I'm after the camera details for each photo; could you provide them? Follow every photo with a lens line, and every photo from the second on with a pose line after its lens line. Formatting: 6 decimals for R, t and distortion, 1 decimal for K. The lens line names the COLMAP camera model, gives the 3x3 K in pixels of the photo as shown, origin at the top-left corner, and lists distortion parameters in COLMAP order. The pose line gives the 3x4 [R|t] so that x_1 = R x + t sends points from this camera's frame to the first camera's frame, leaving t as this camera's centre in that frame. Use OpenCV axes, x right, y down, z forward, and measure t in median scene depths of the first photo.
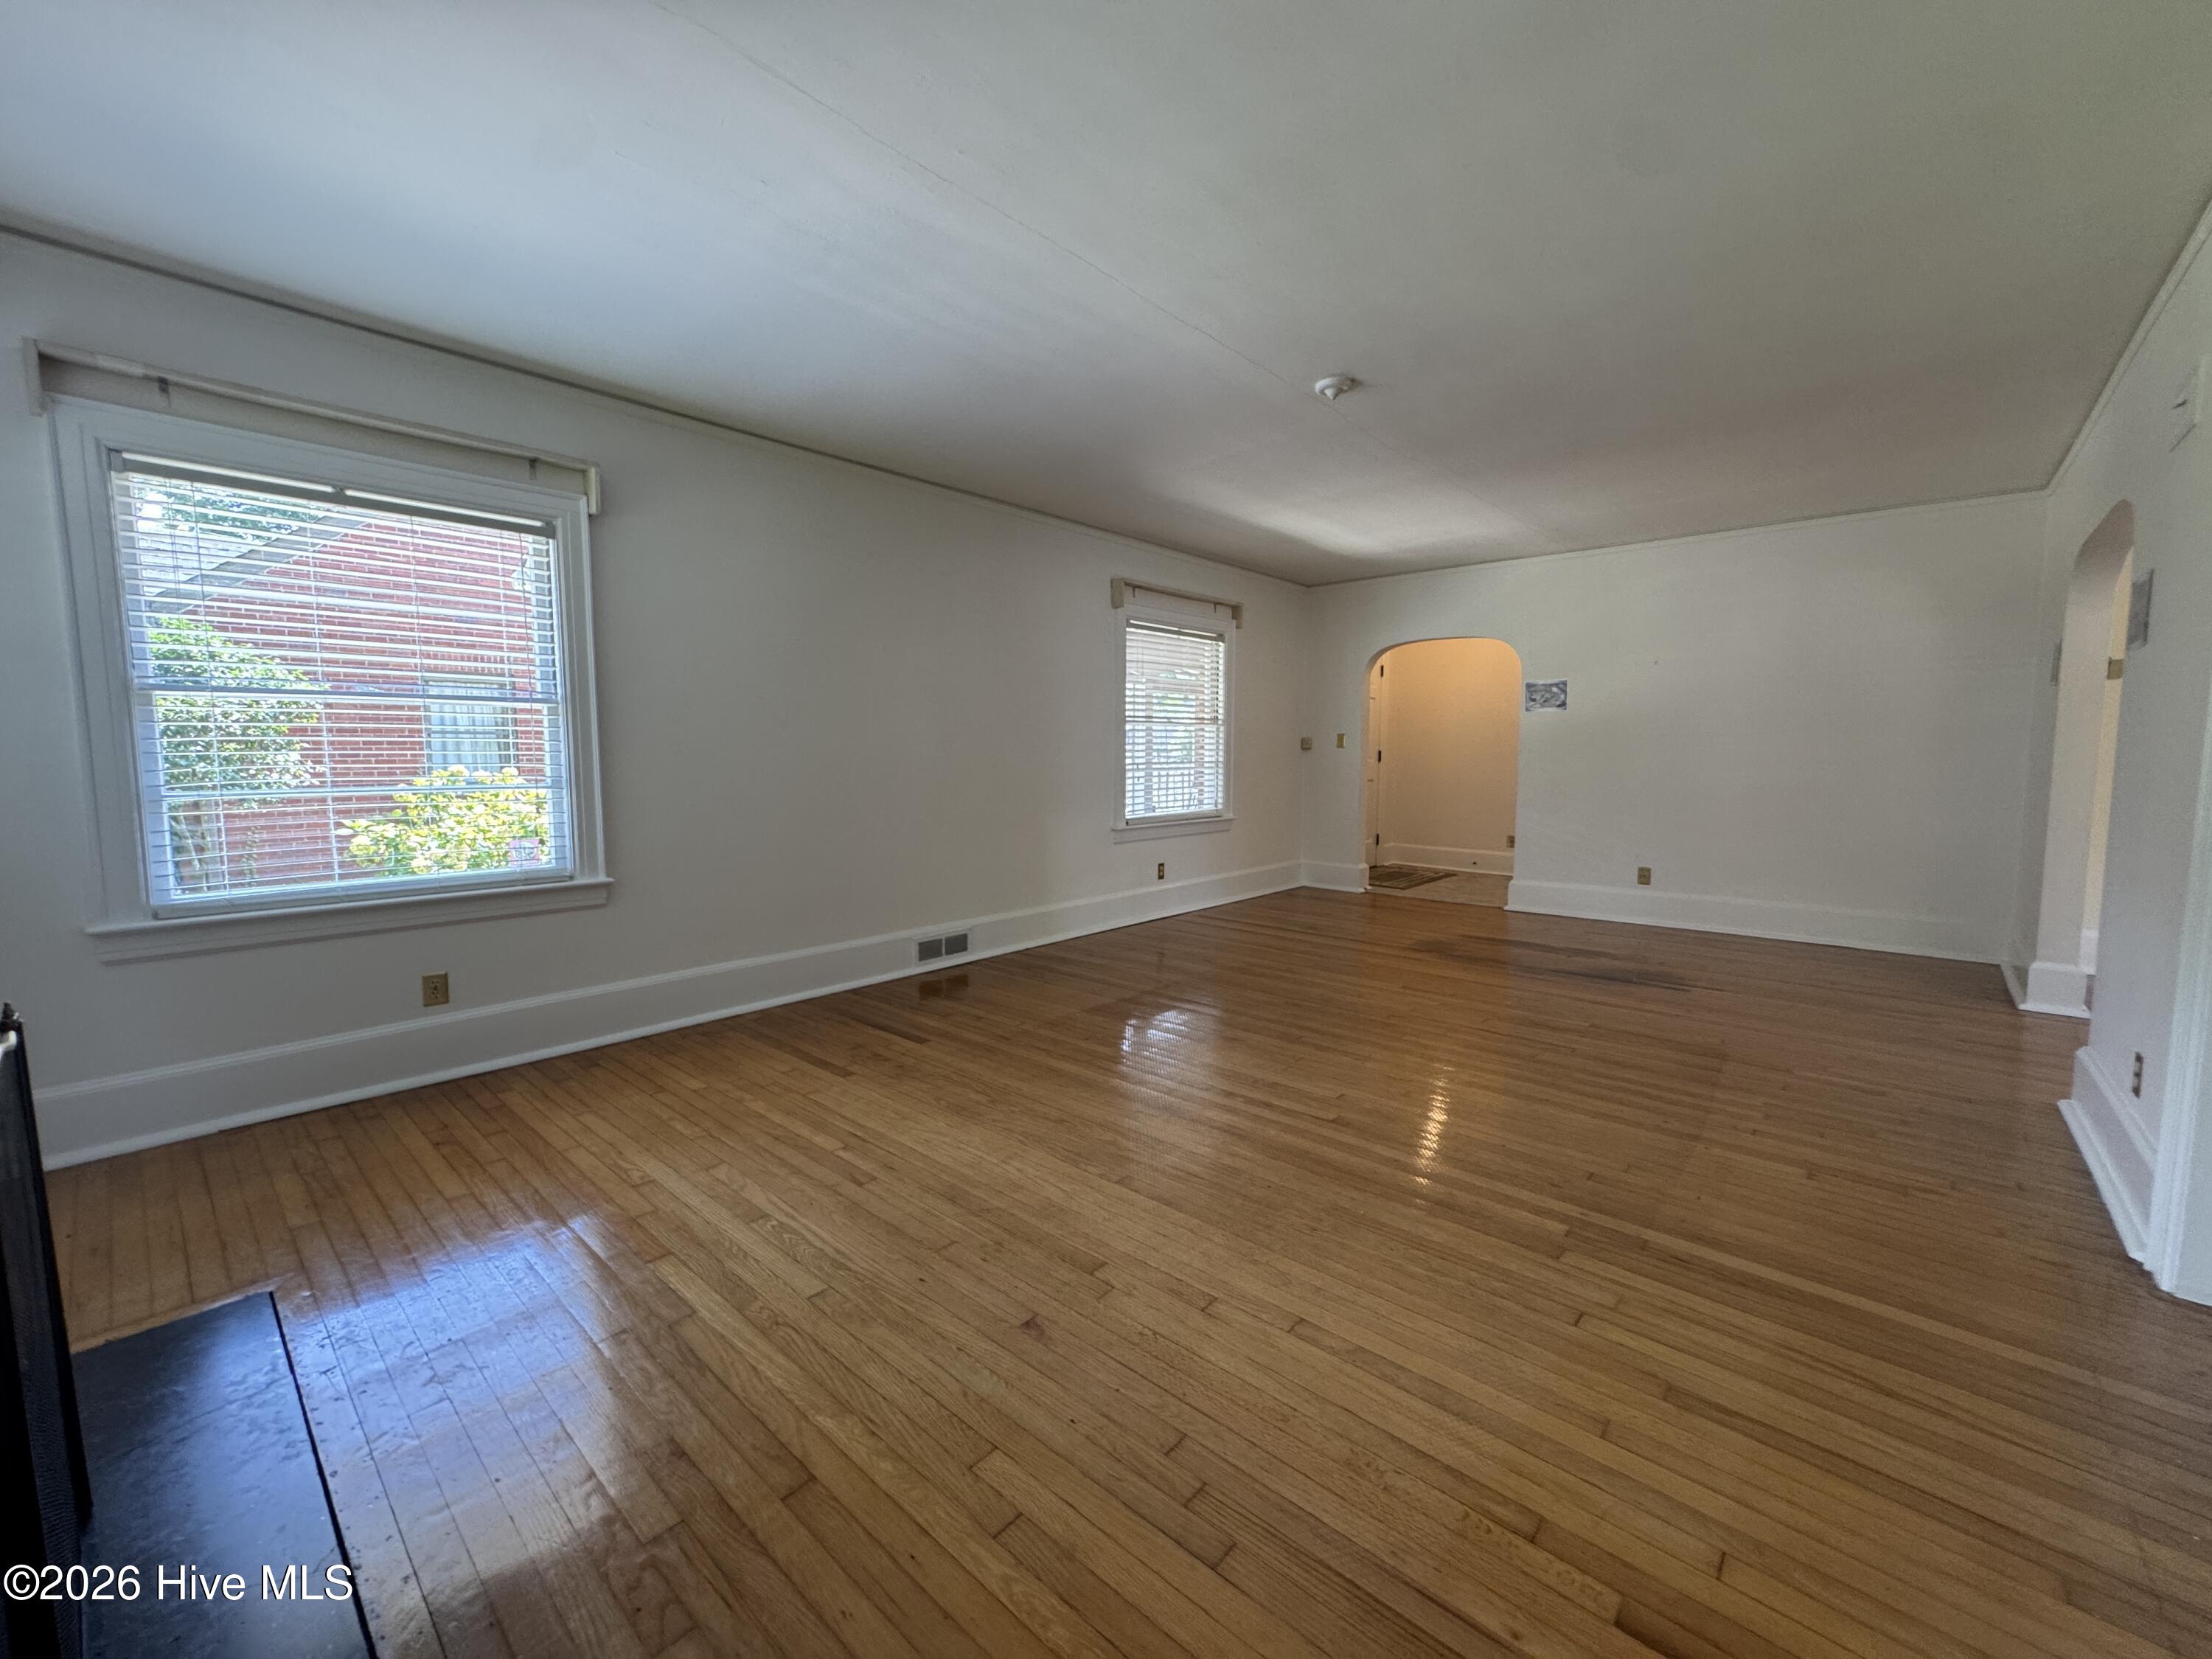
lens RADIAL K [[887.2, 0, 1106.0], [0, 887.2, 829.5], [0, 0, 1]] dist [-0.002992, -0.000275]
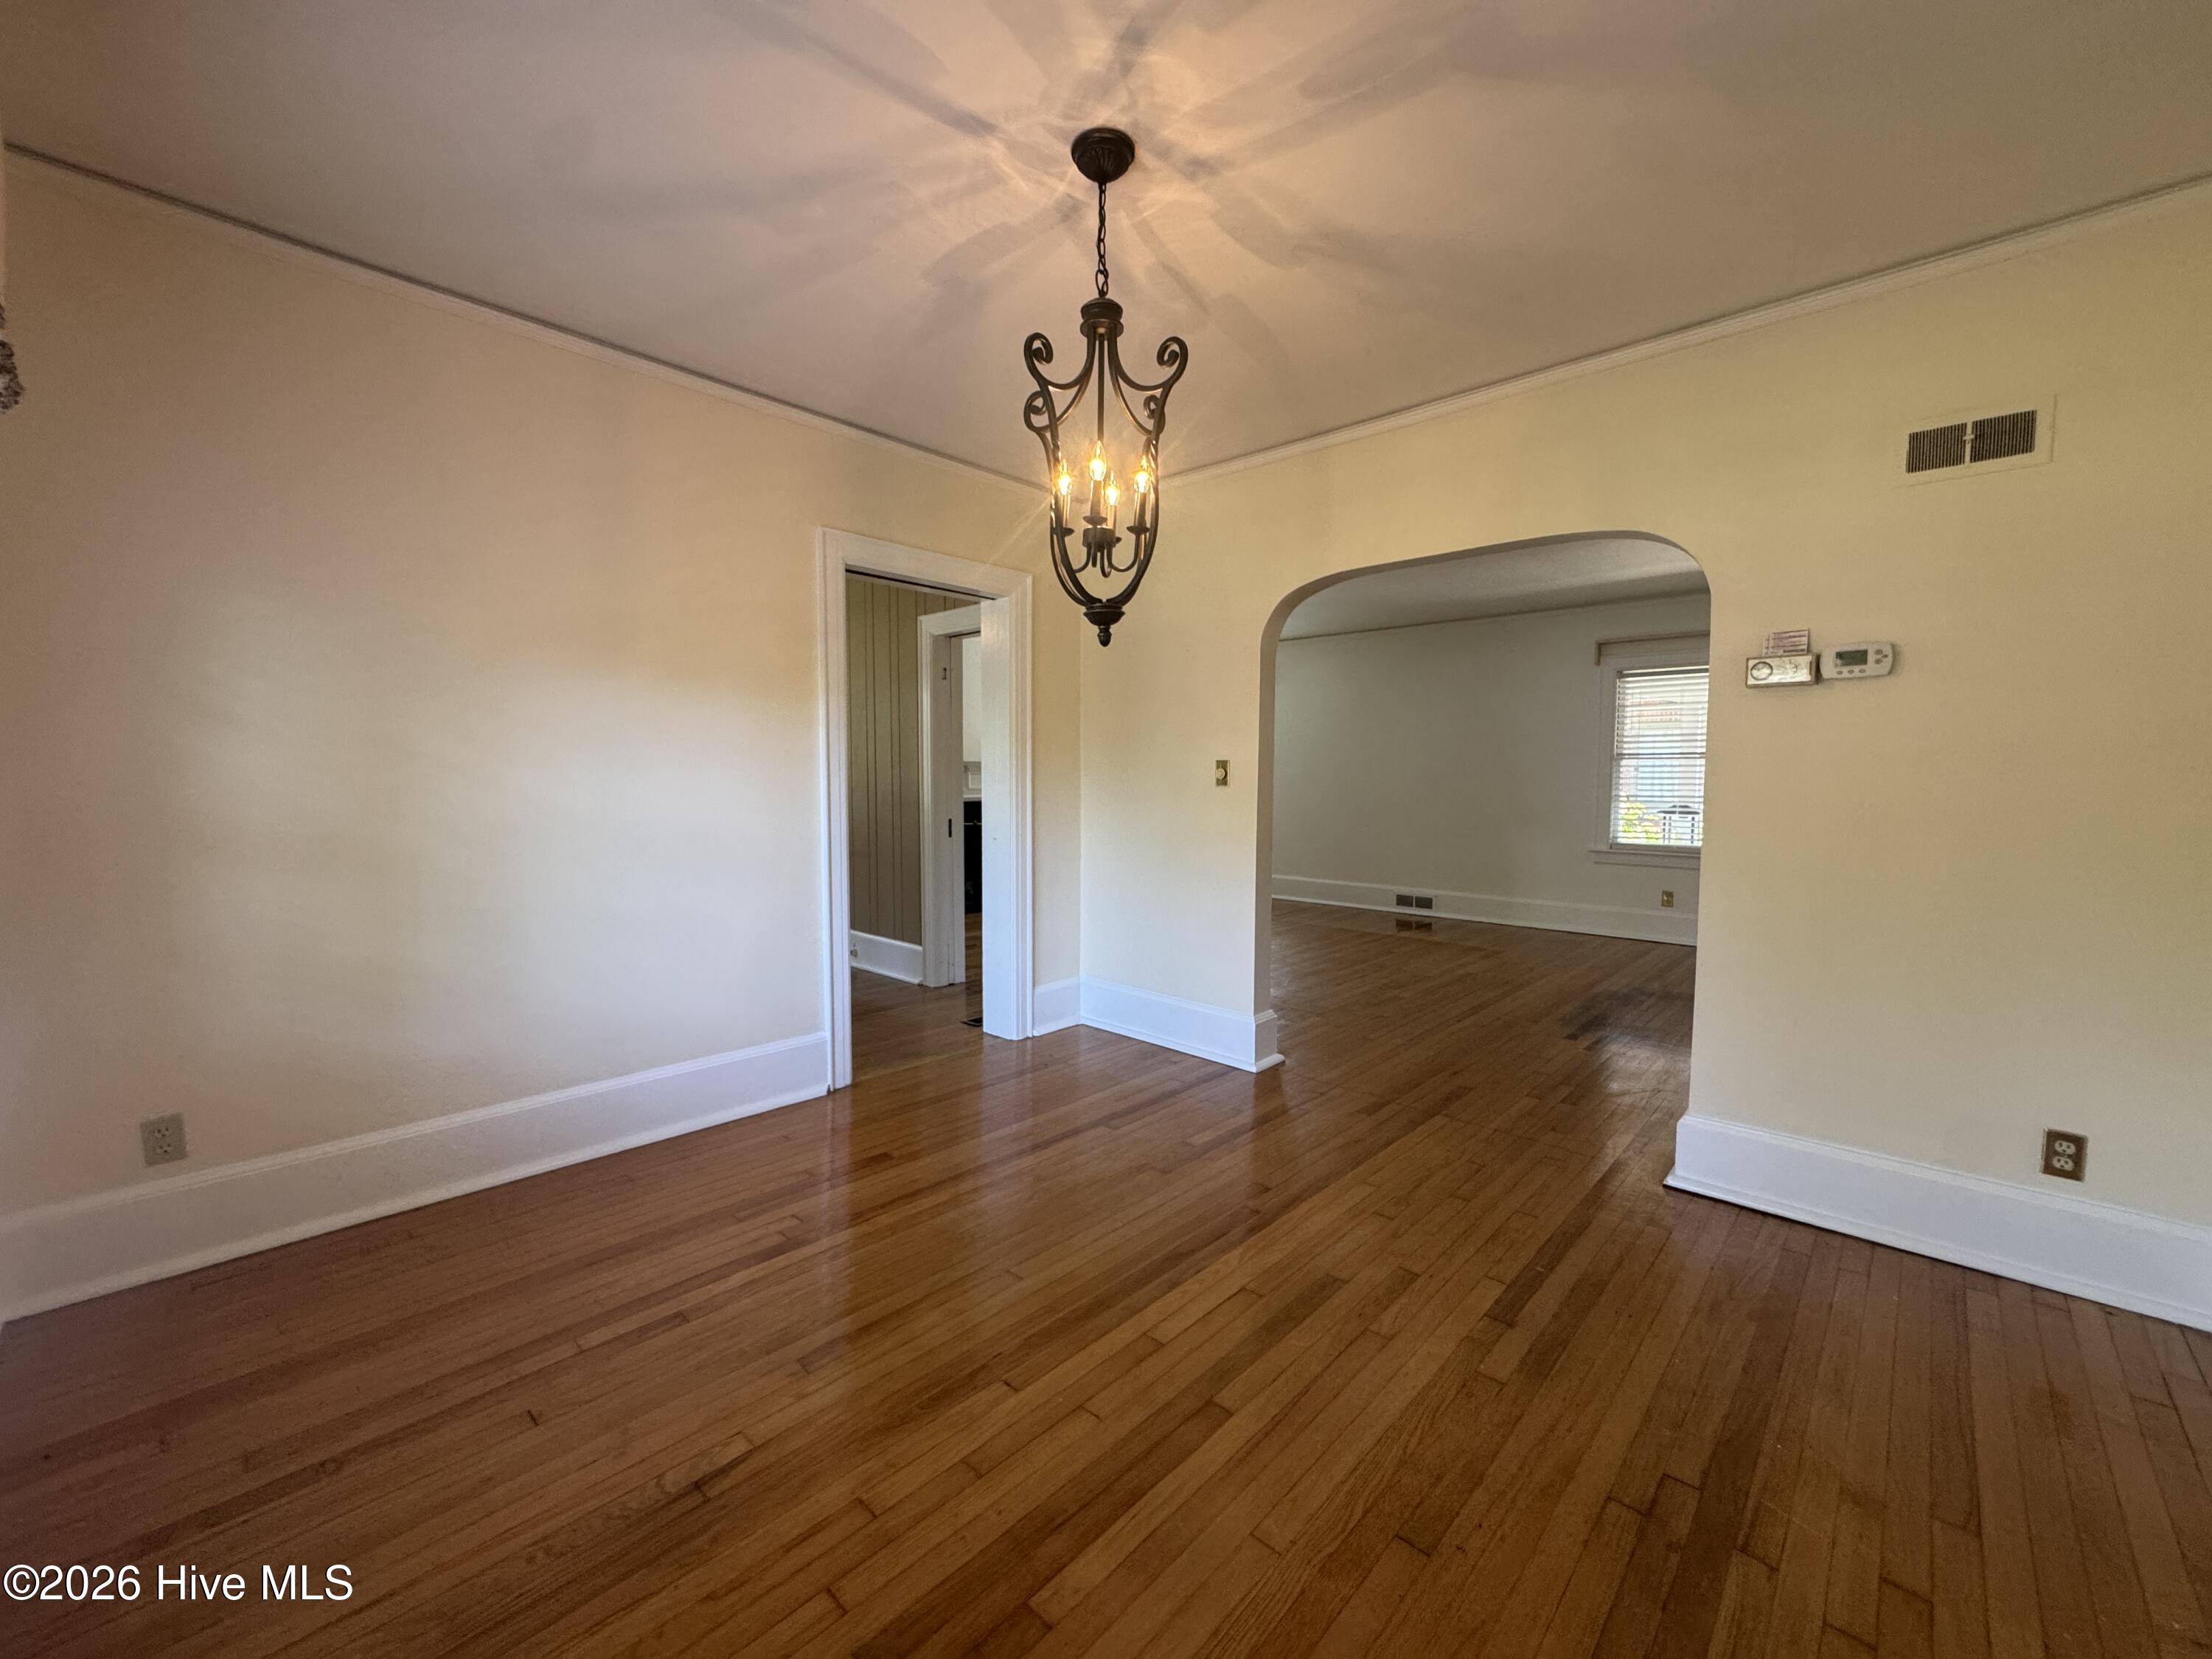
lens RADIAL K [[887.2, 0, 1106.0], [0, 887.2, 829.5], [0, 0, 1]] dist [-0.002992, -0.000275]
pose [[-0.020475, 0.061107, -0.997921, 2.144880], [-0.092724, 0.993713, 0.062751, -0.074359], [0.995481, 0.093816, -0.014681, 0.659259]]
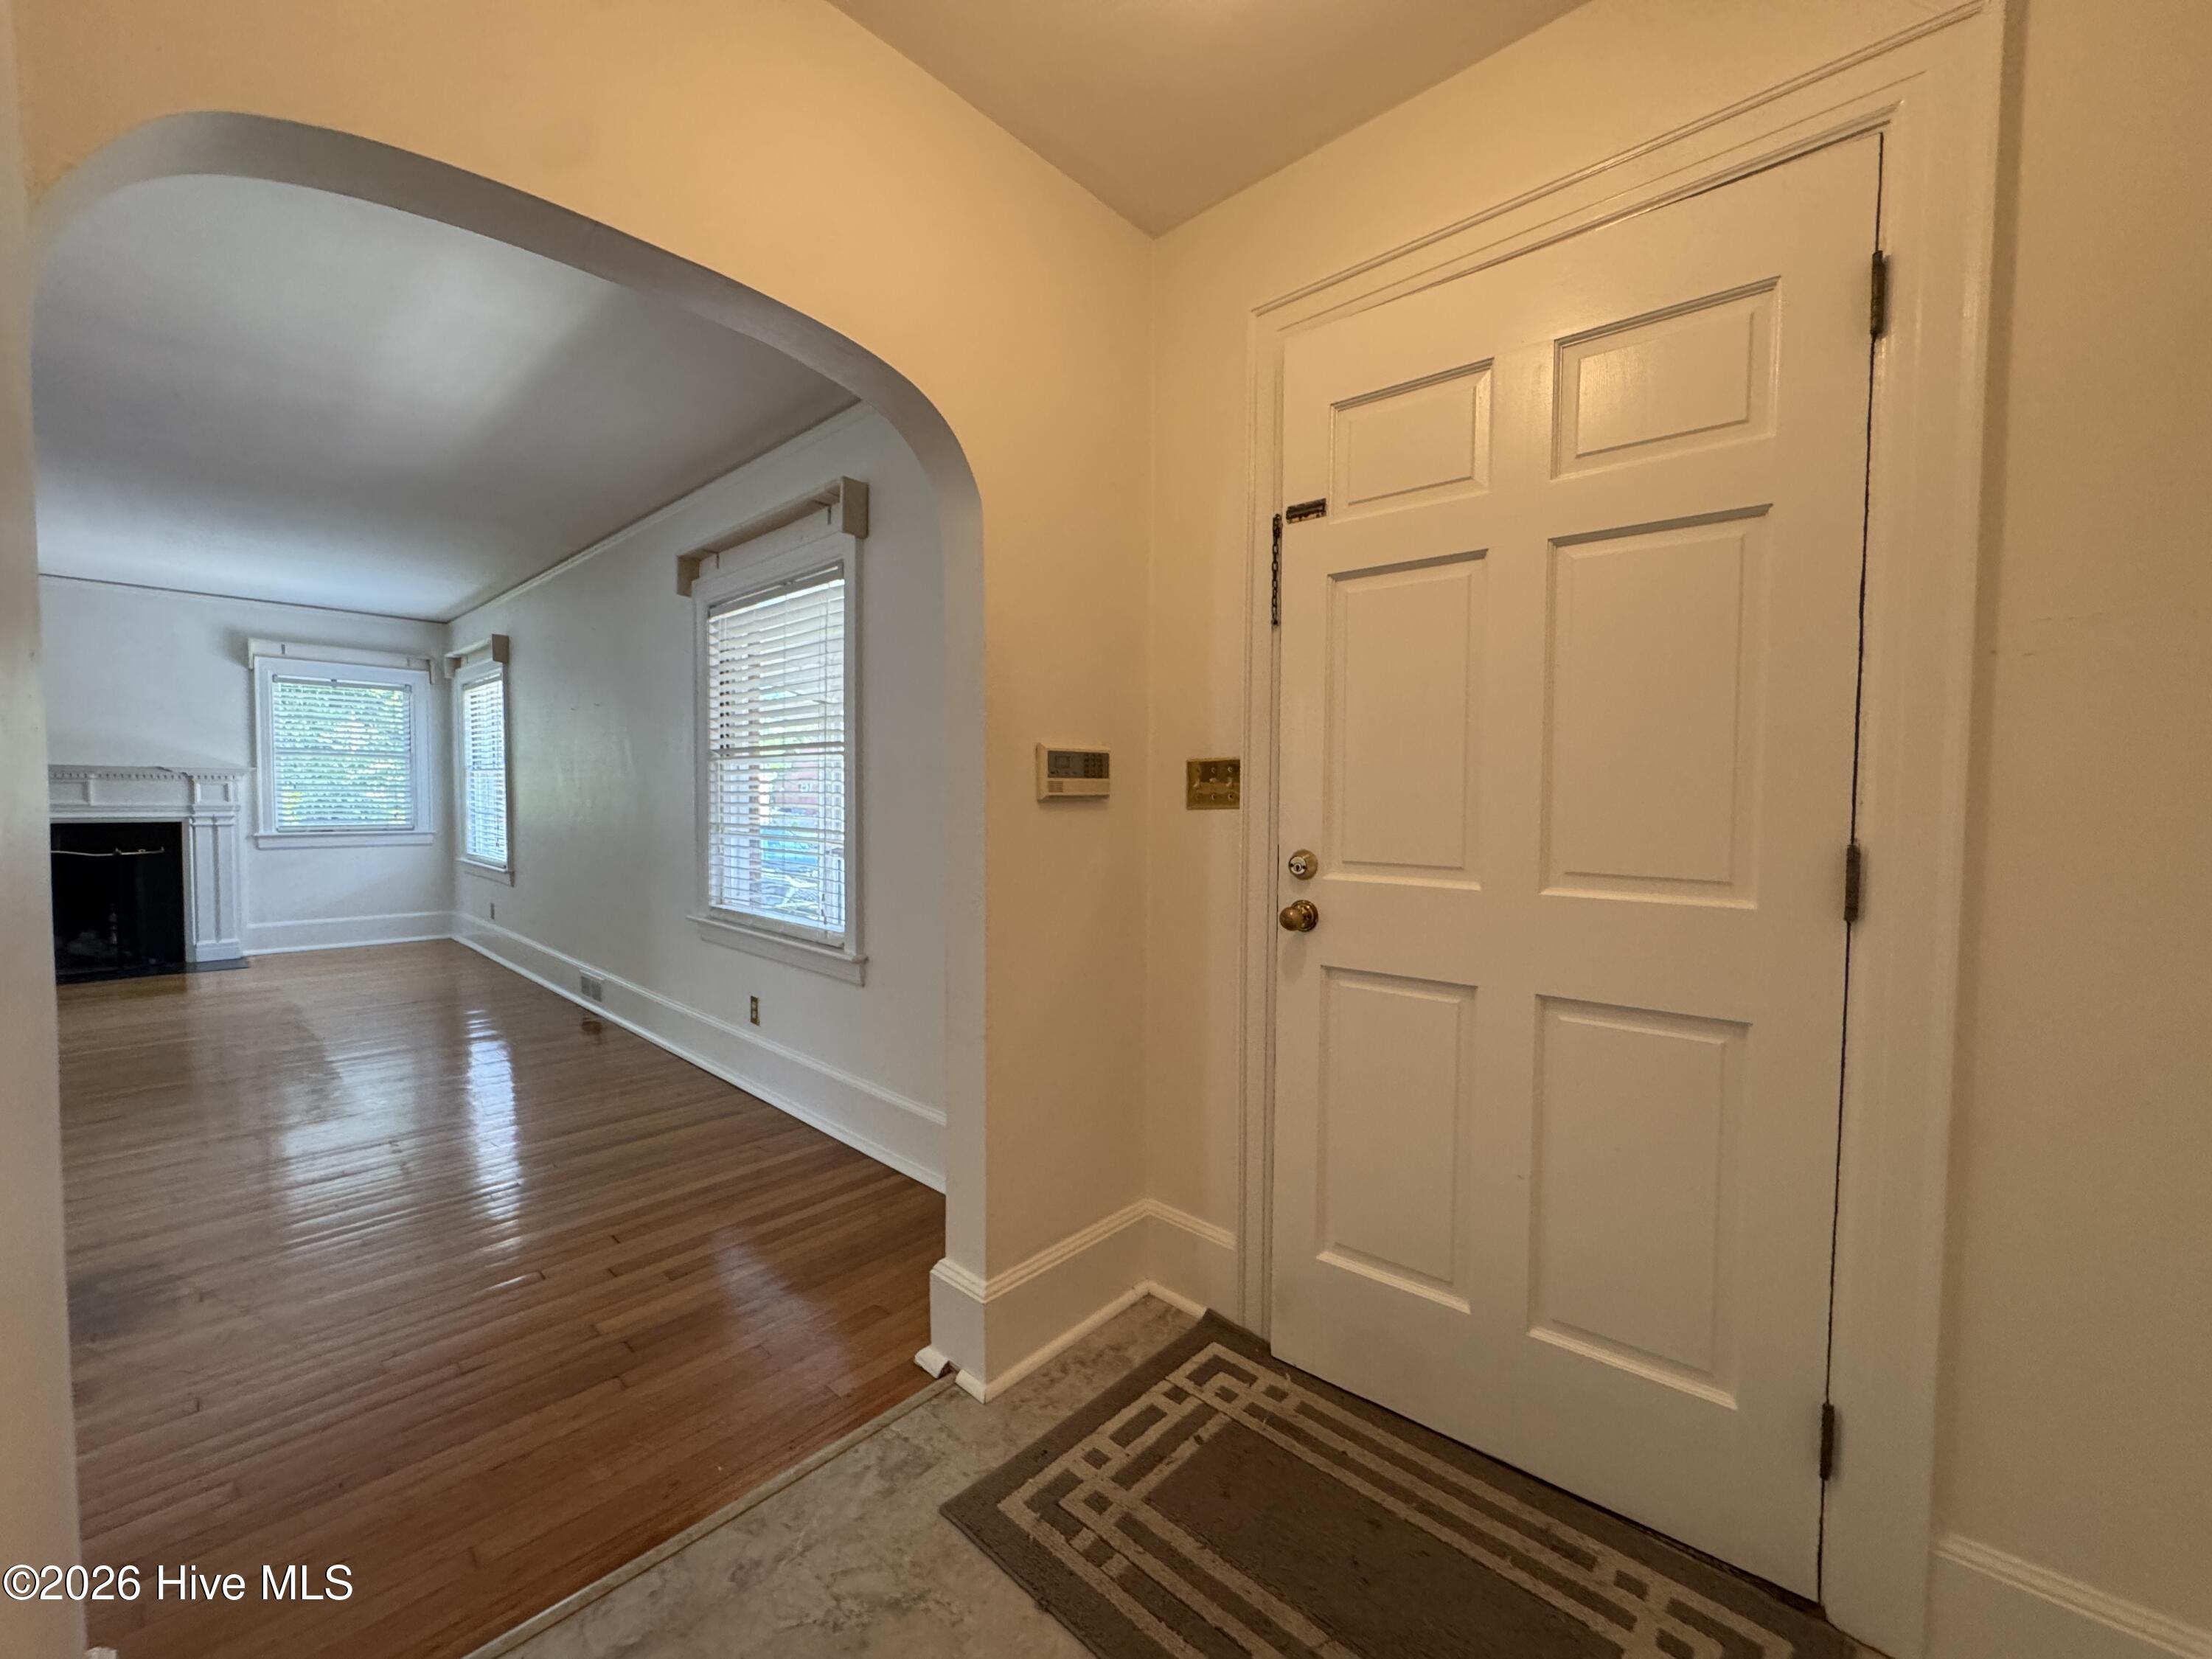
lens RADIAL K [[887.2, 0, 1106.0], [0, 887.2, 829.5], [0, 0, 1]] dist [-0.002992, -0.000275]
pose [[-0.020395, 0.040635, -0.998966, 1.216726], [-0.098576, 0.994224, 0.042454, -0.226651], [0.994921, 0.099340, -0.016272, 2.355290]]
